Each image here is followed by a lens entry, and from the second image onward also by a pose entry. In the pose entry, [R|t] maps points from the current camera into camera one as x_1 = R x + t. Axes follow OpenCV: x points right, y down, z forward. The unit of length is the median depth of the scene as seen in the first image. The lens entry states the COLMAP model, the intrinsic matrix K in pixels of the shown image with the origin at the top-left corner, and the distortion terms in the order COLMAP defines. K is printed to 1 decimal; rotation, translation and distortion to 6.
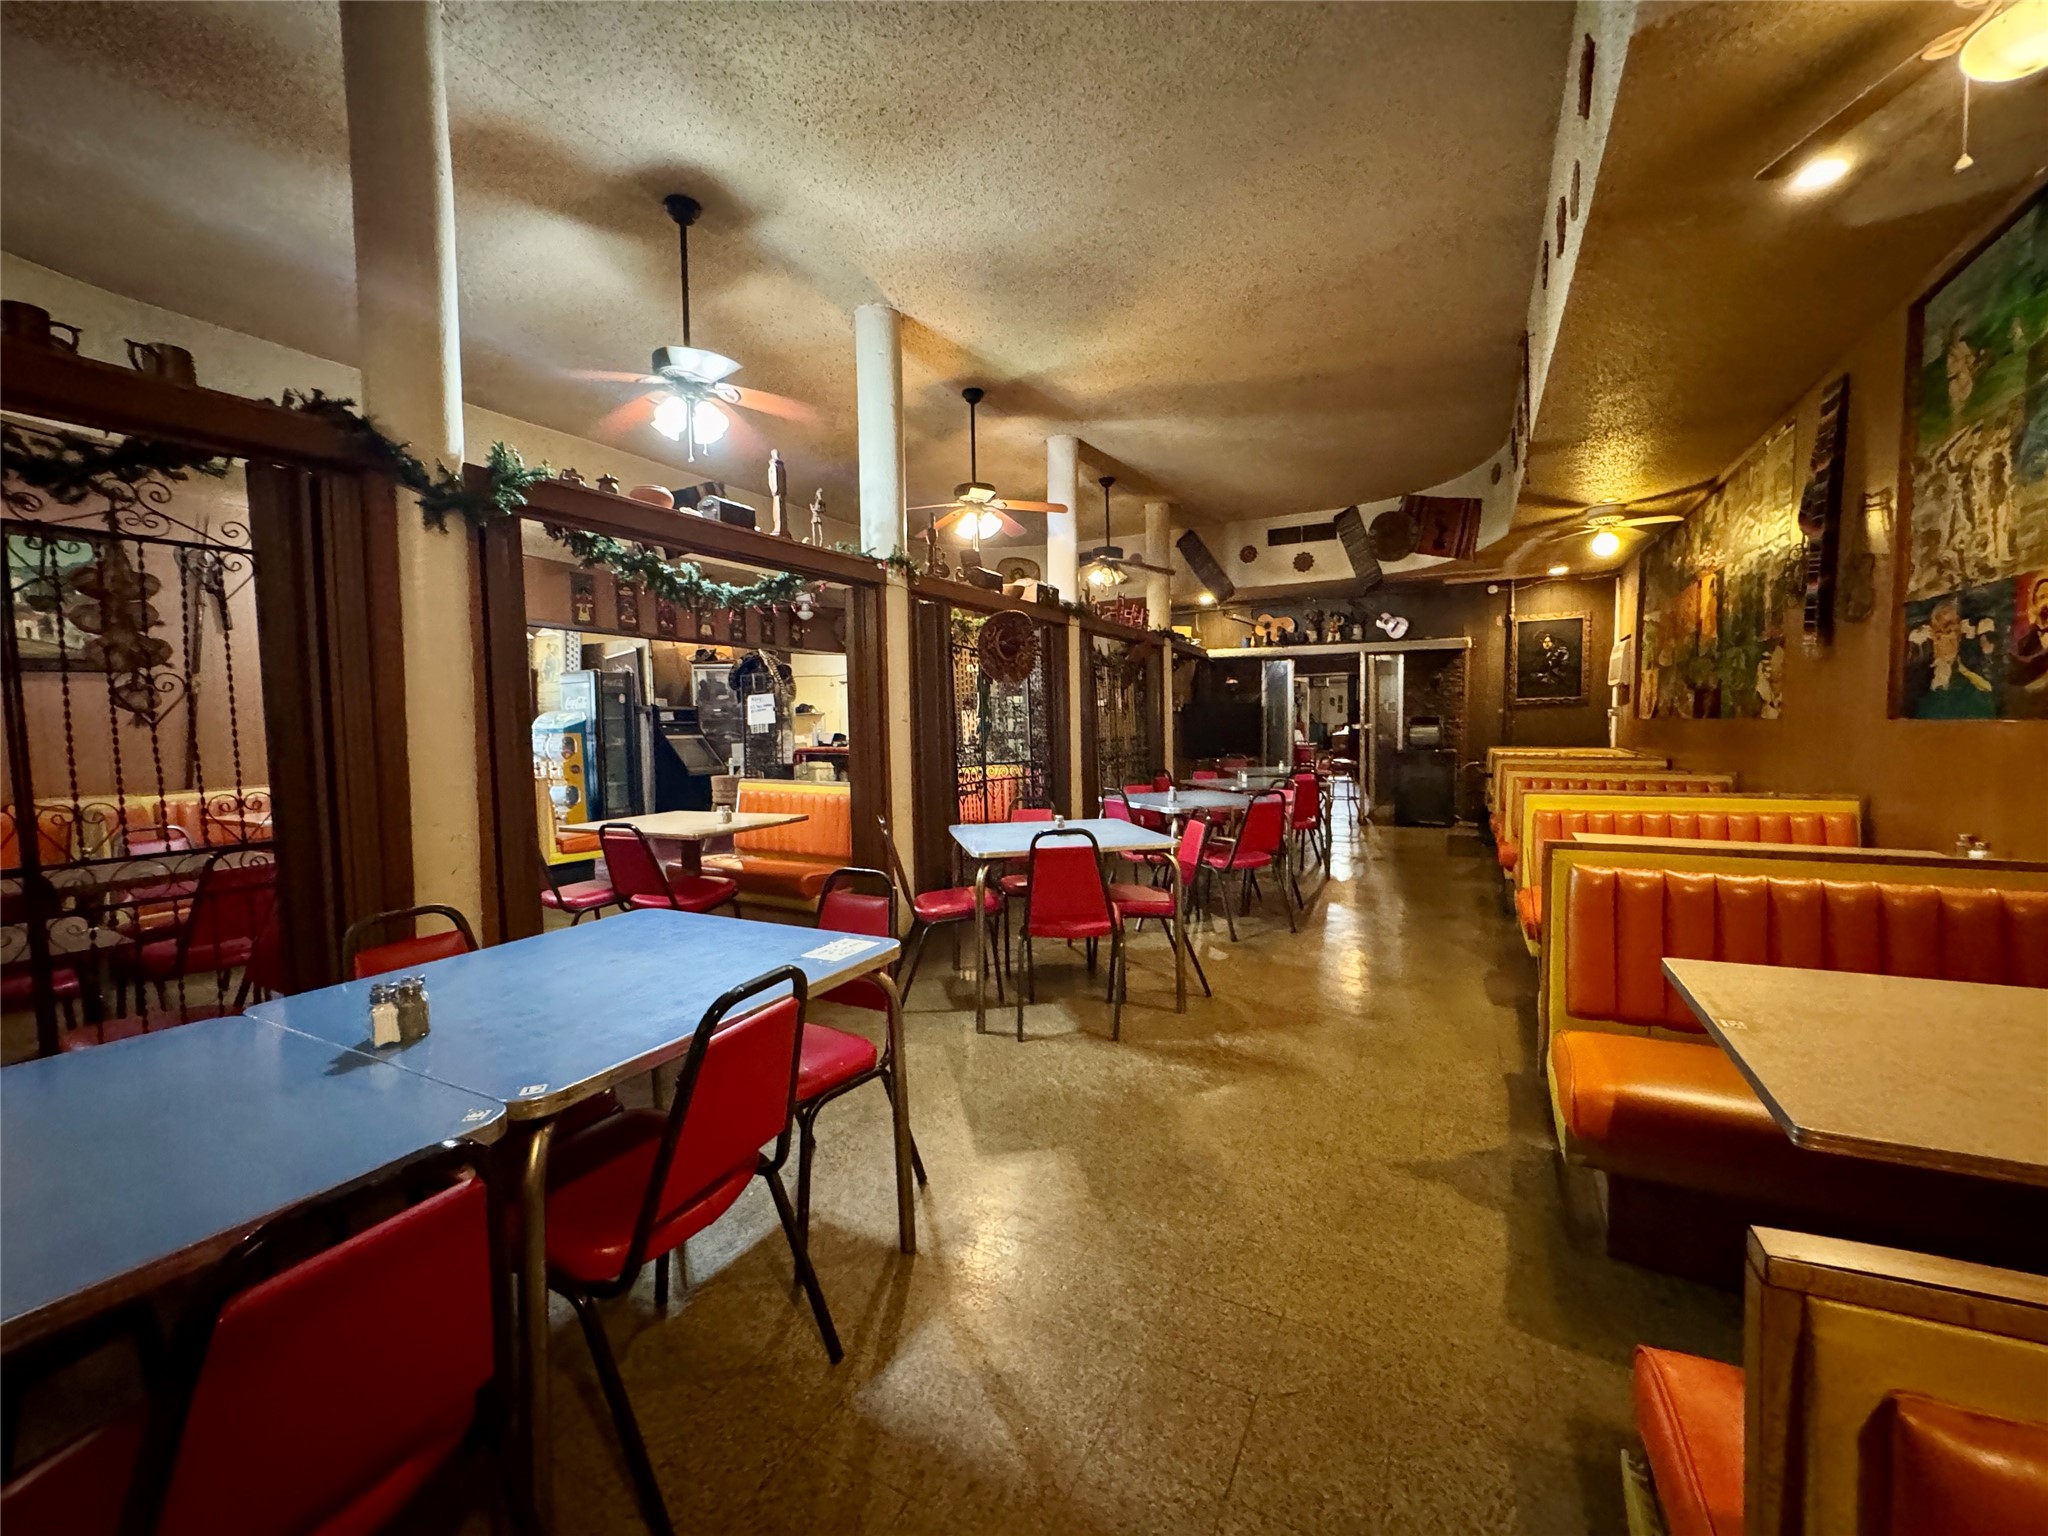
lens RADIAL K [[818.9, 0, 1024.0], [0, 818.9, 768.0], [0, 0, 1]] dist [-0.002489, -0.000610]
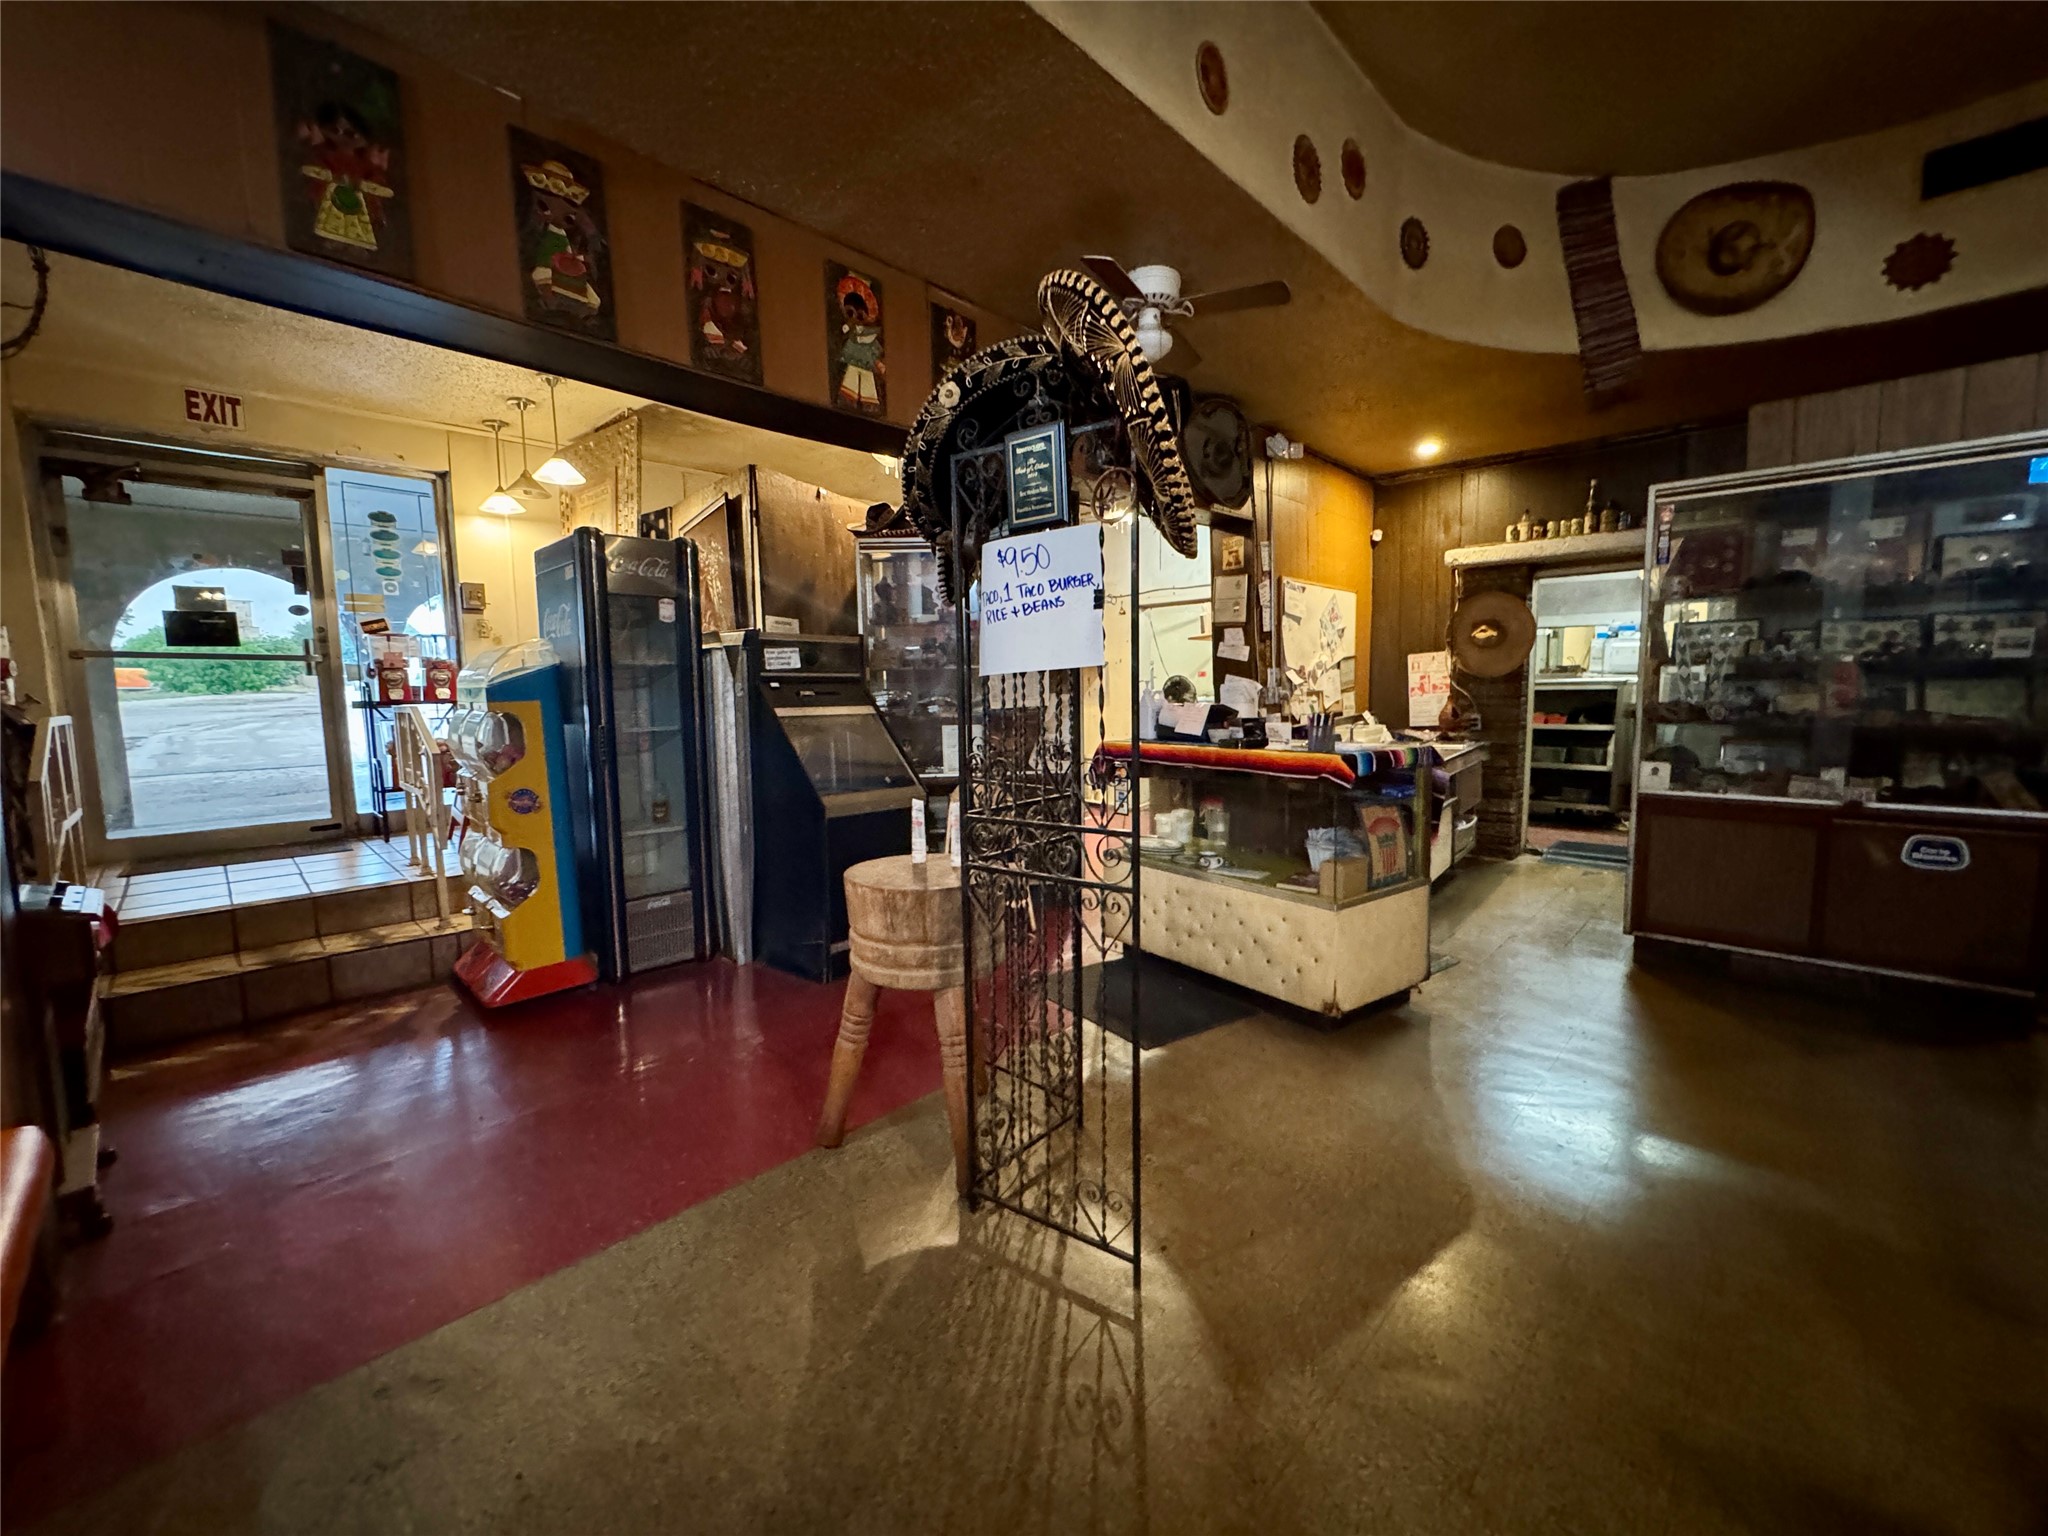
lens RADIAL K [[818.9, 0, 1024.0], [0, 818.9, 768.0], [0, 0, 1]] dist [-0.002489, -0.000610]
pose [[0.963745, 0.027162, -0.265439, -0.223760], [-0.014632, 0.998688, 0.049070, -0.032411], [0.266424, -0.043407, 0.962878, 0.662789]]
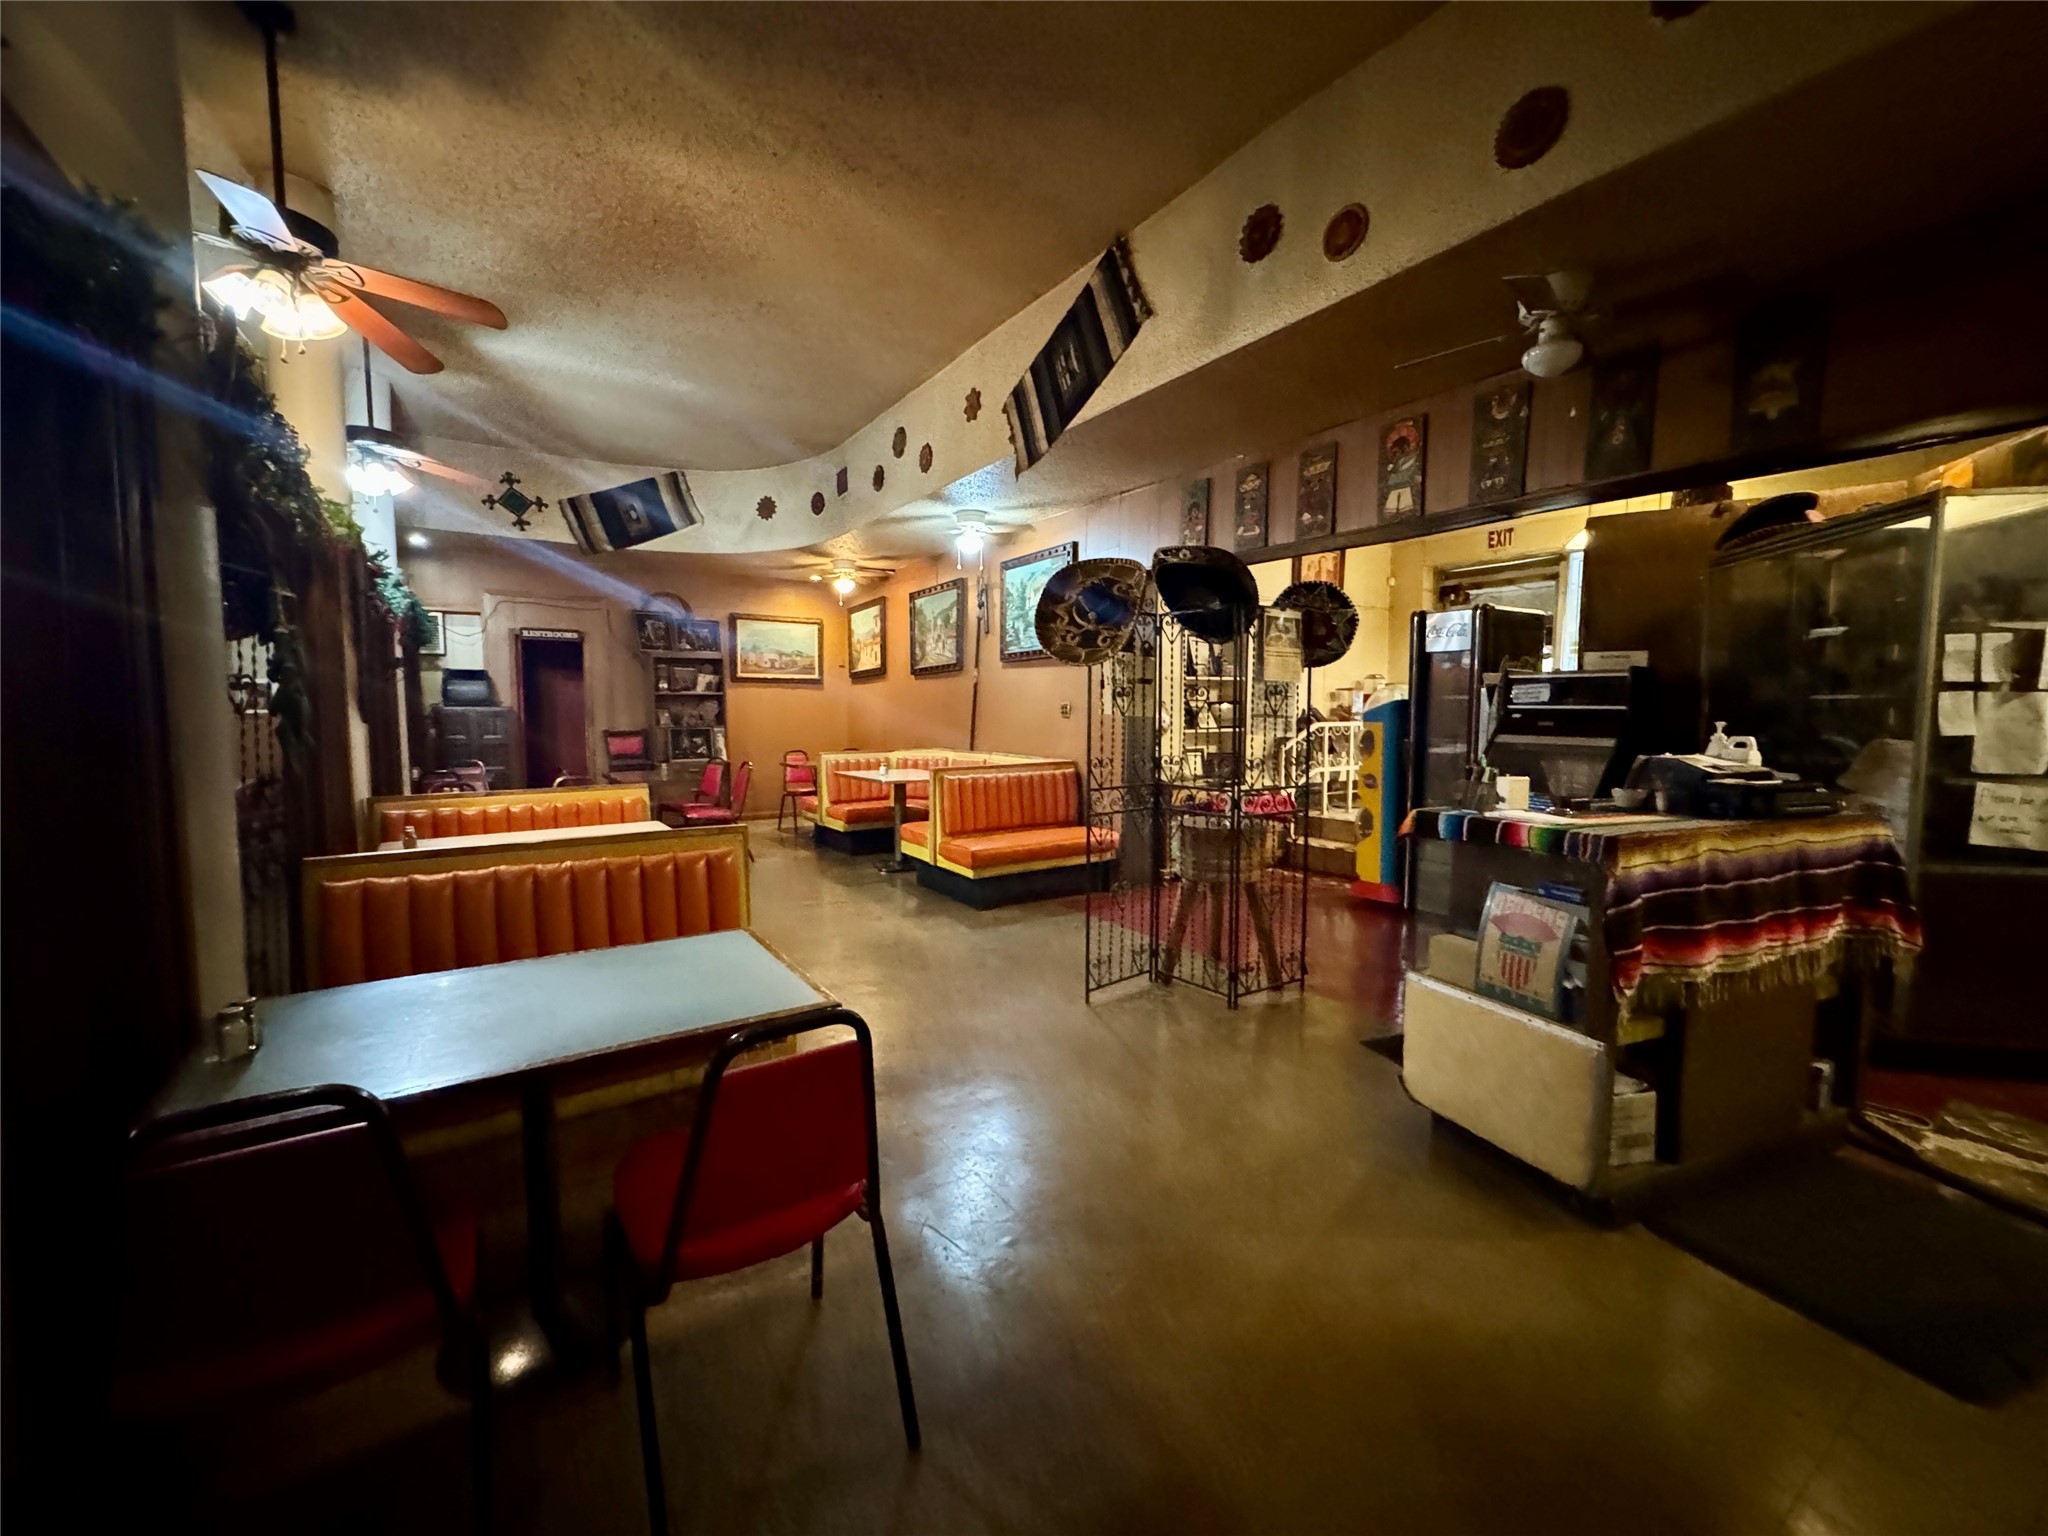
lens RADIAL K [[818.9, 0, 1024.0], [0, 818.9, 768.0], [0, 0, 1]] dist [-0.002489, -0.000610]
pose [[-0.471347, 0.078415, -0.878455, 0.101351], [-0.040298, 0.993084, 0.110270, -0.061424], [0.881027, 0.087375, -0.464928, 0.981675]]
